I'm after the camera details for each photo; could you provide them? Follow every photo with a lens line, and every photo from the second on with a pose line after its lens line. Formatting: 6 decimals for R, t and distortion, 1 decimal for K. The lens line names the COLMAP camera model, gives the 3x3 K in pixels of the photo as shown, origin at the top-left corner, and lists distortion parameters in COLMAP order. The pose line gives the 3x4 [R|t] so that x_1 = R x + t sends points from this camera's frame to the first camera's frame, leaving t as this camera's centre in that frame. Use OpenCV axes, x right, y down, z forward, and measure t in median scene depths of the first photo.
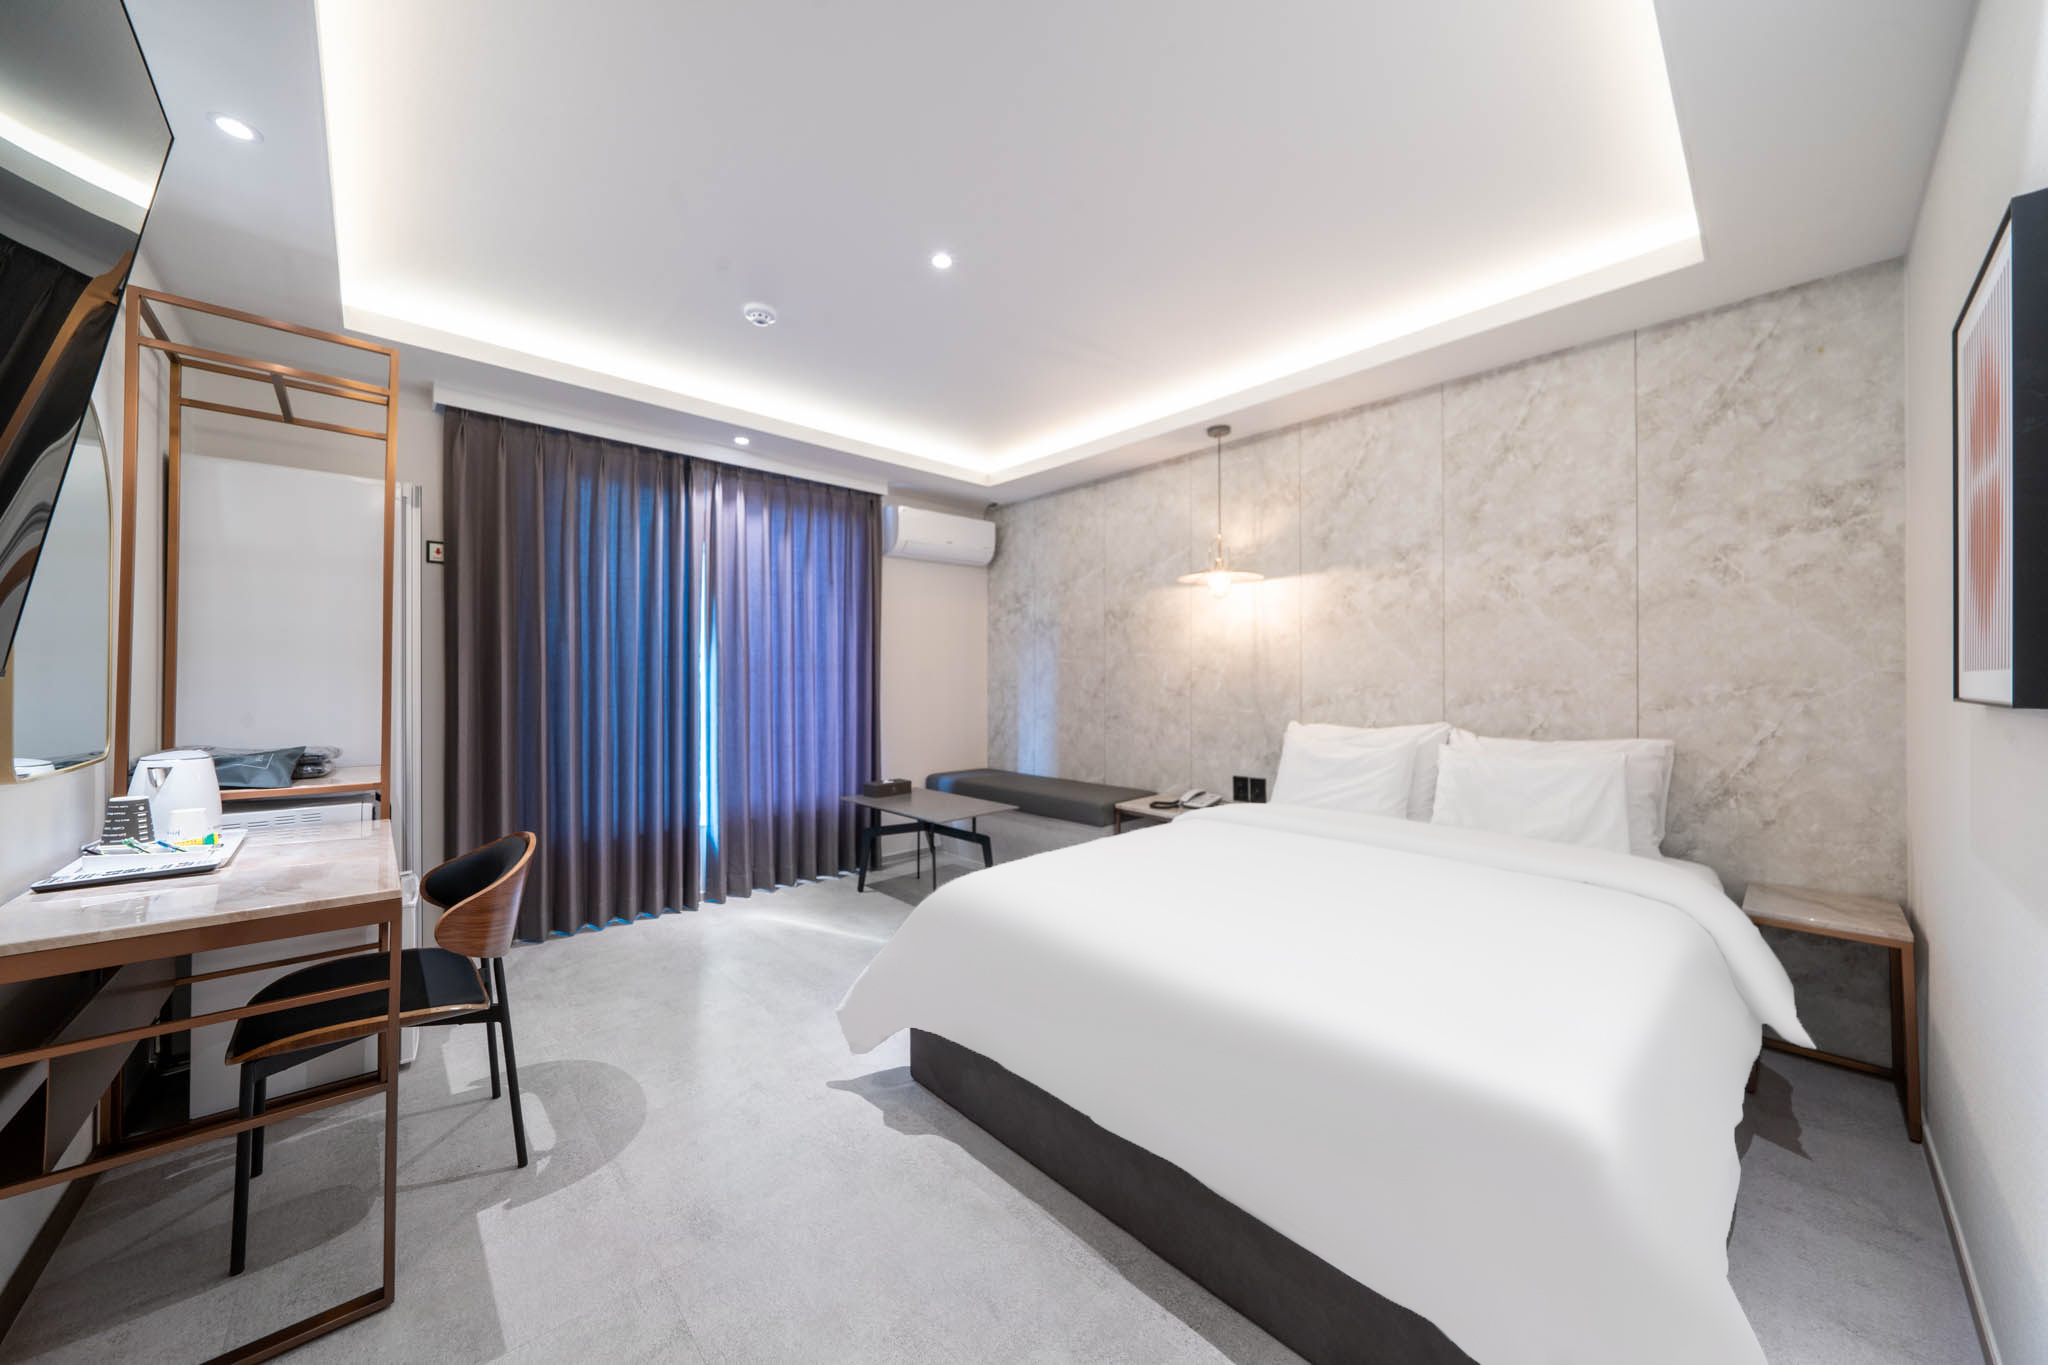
lens RADIAL K [[707.7, 0, 1032.6], [0, 707.7, 676.0], [0, 0, 1]] dist [0.000156, 0.000085]
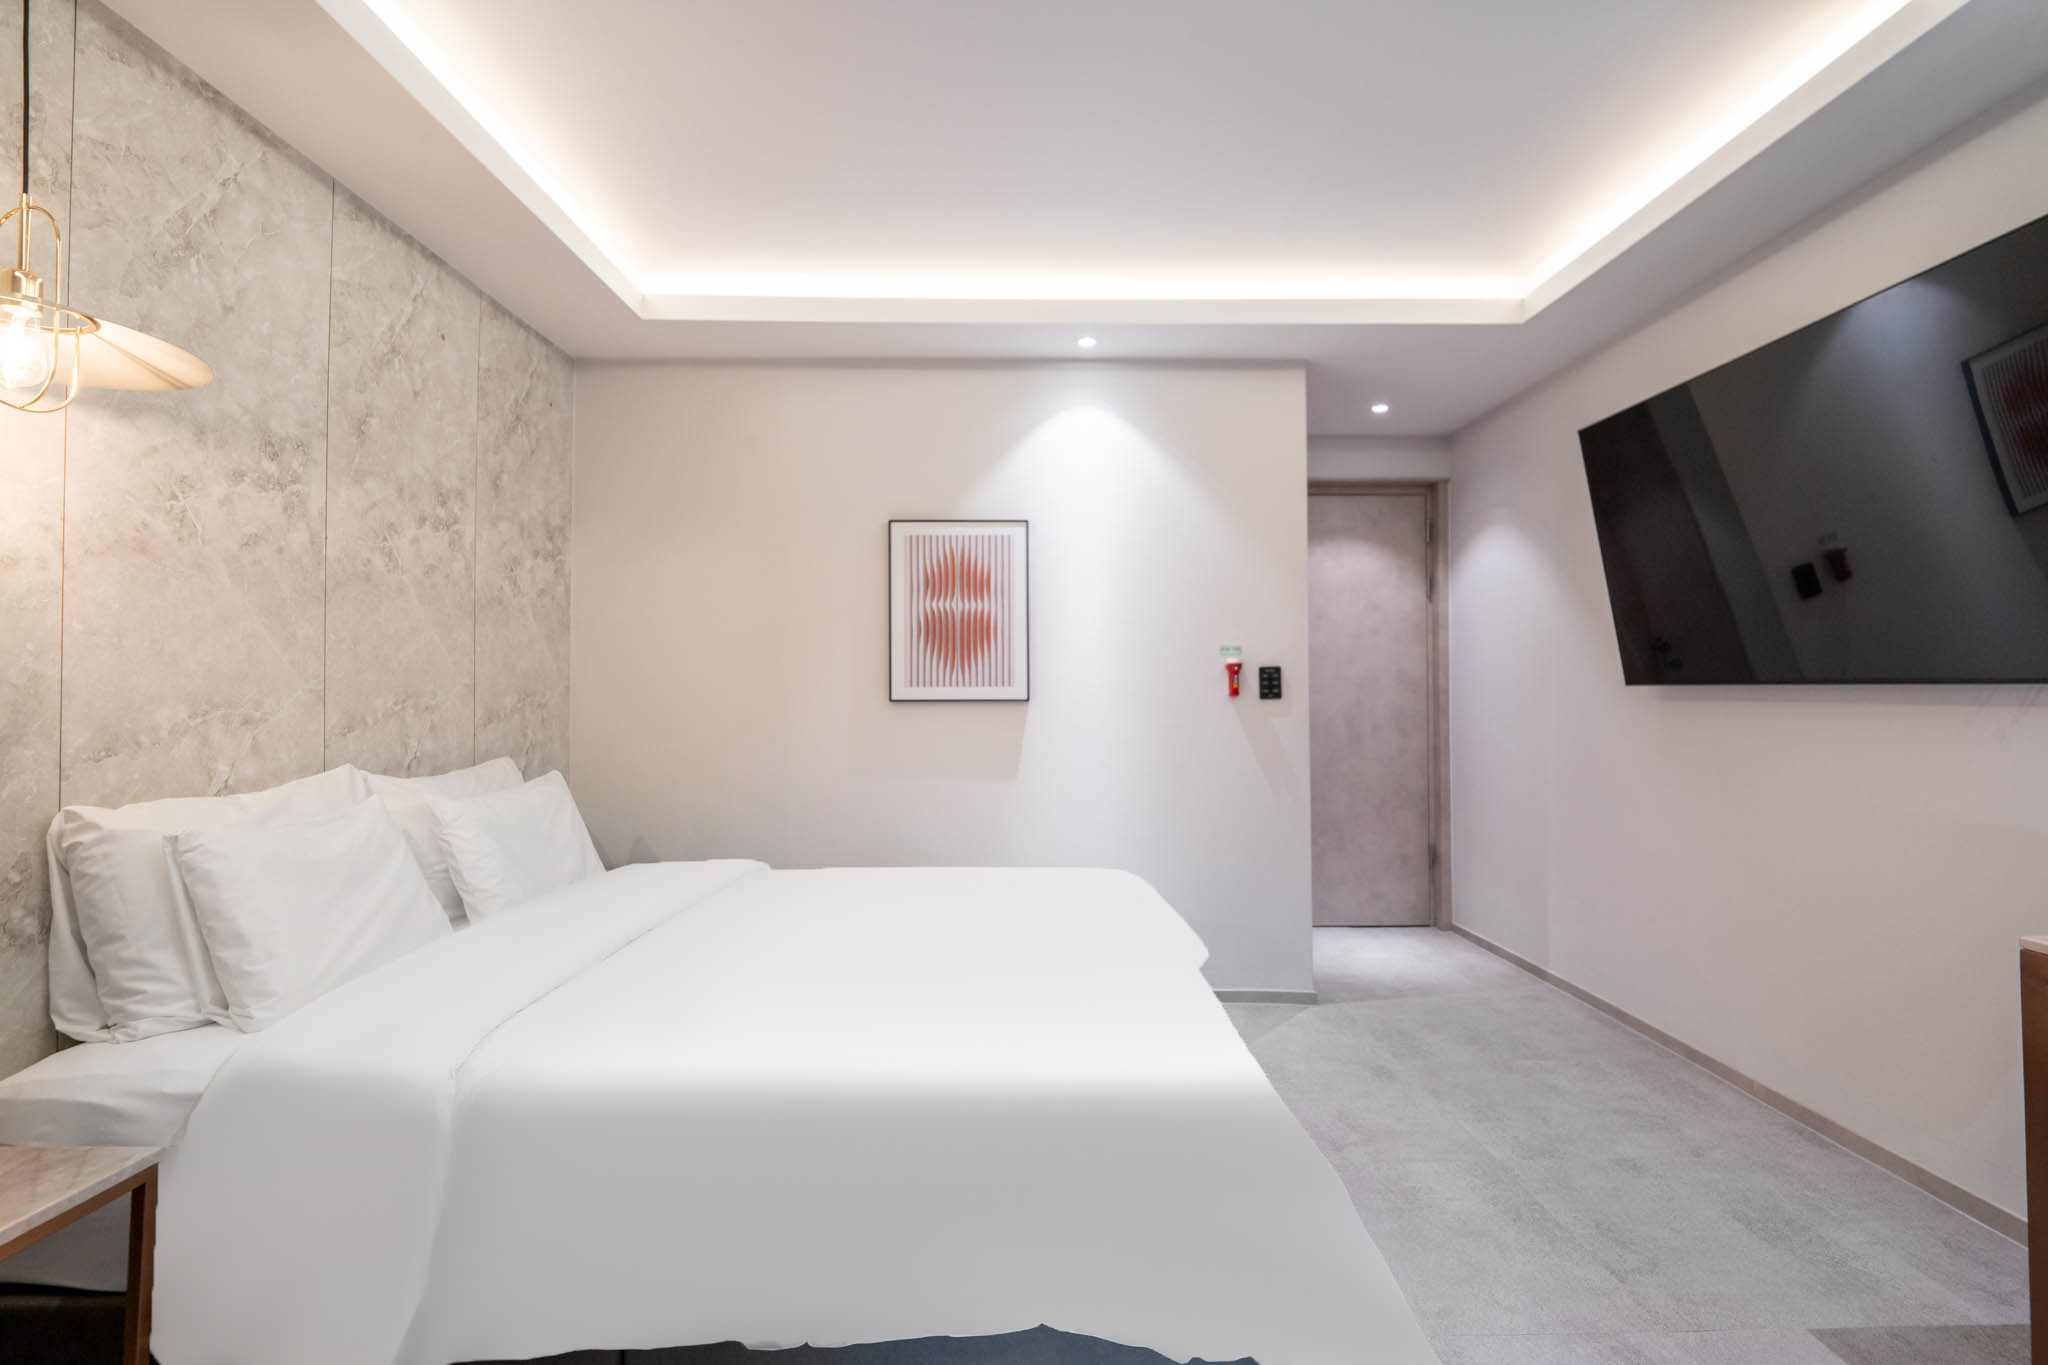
lens RADIAL K [[924.1, 0, 1040.1], [0, 924.1, 685.4], [0, 0, 1]] dist [-0.000571, -0.000126]
pose [[-0.741277, 0.013614, 0.671061, -0.370333], [0.005924, 0.999888, -0.013741, 0.015206], [-0.671173, -0.006210, -0.741275, 1.231848]]
